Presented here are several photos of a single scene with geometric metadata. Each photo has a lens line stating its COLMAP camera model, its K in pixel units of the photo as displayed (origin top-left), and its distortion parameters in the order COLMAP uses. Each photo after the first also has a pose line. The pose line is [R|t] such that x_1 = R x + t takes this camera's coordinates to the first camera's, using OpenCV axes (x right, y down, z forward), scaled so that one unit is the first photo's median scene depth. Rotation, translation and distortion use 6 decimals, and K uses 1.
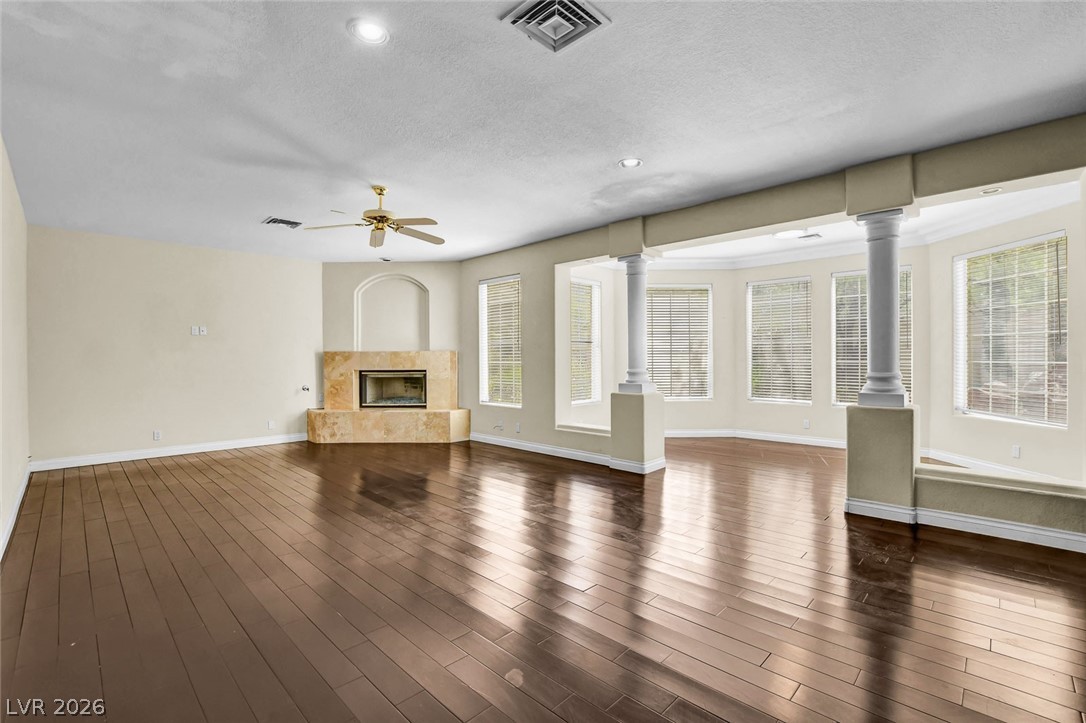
lens RADIAL K [[485.9, 0, 543.0], [0, 485.9, 361.5], [0, 0, 1]] dist [-0.033121, -0.000312]
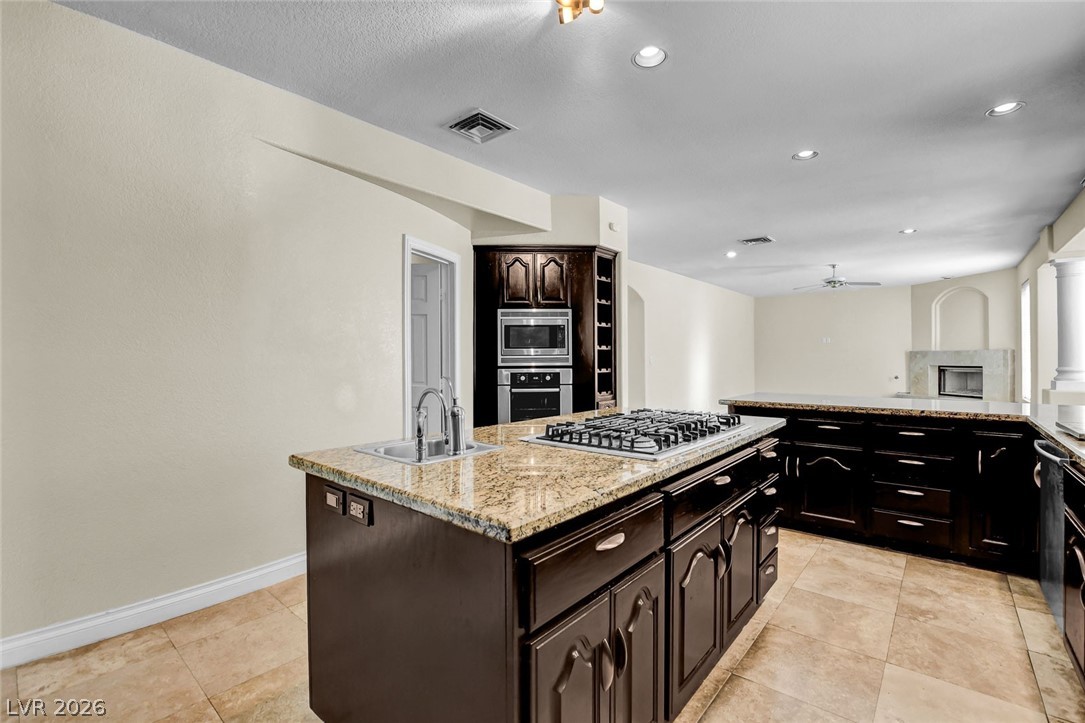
lens RADIAL K [[480.7, 0, 542.5], [0, 480.7, 361.5], [0, 0, 1]] dist [-0.030709, -0.000156]
pose [[0.080678, 0.011112, -0.996678, 0.792594], [-0.002061, 0.999938, 0.010981, -0.003804], [0.996738, 0.001168, 0.080696, -0.146557]]
